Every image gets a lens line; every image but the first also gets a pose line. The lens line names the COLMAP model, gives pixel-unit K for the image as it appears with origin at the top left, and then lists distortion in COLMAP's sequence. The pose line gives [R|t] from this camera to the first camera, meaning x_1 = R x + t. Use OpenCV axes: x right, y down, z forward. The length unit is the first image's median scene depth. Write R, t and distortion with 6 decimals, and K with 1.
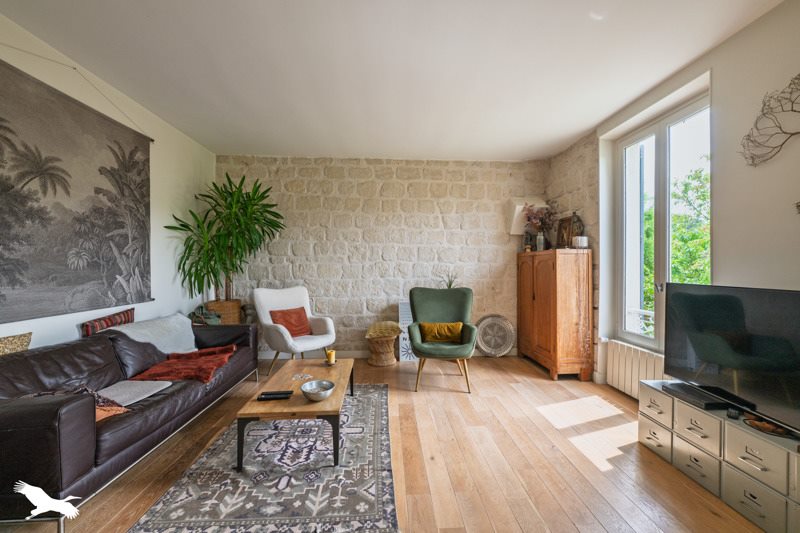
lens RADIAL K [[315.9, 0, 399.4], [0, 315.9, 265.3], [0, 0, 1]] dist [-0.000898, -0.000010]
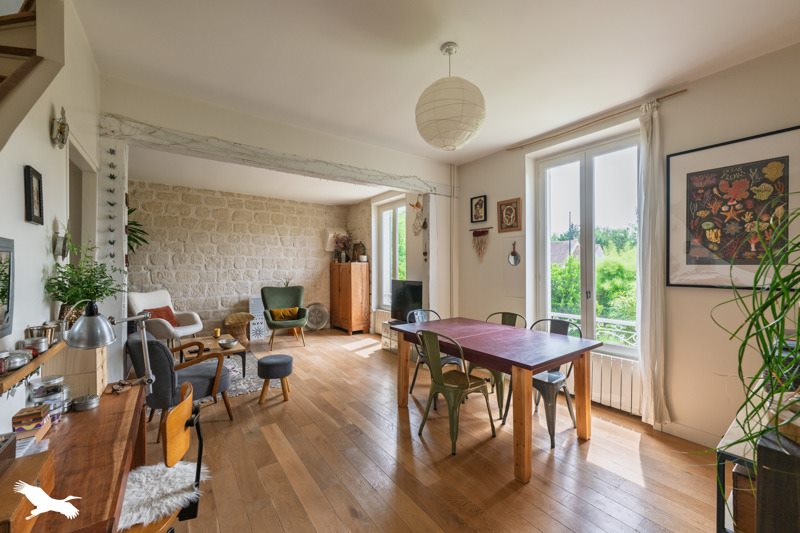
lens RADIAL K [[315.9, 0, 399.8], [0, 315.9, 266.8], [0, 0, 1]] dist [-0.000898, -0.000010]
pose [[0.833234, -0.003447, 0.552909, -0.221524], [0.002254, 0.999993, 0.002838, -0.025031], [-0.552915, -0.001118, 0.833237, -0.540222]]
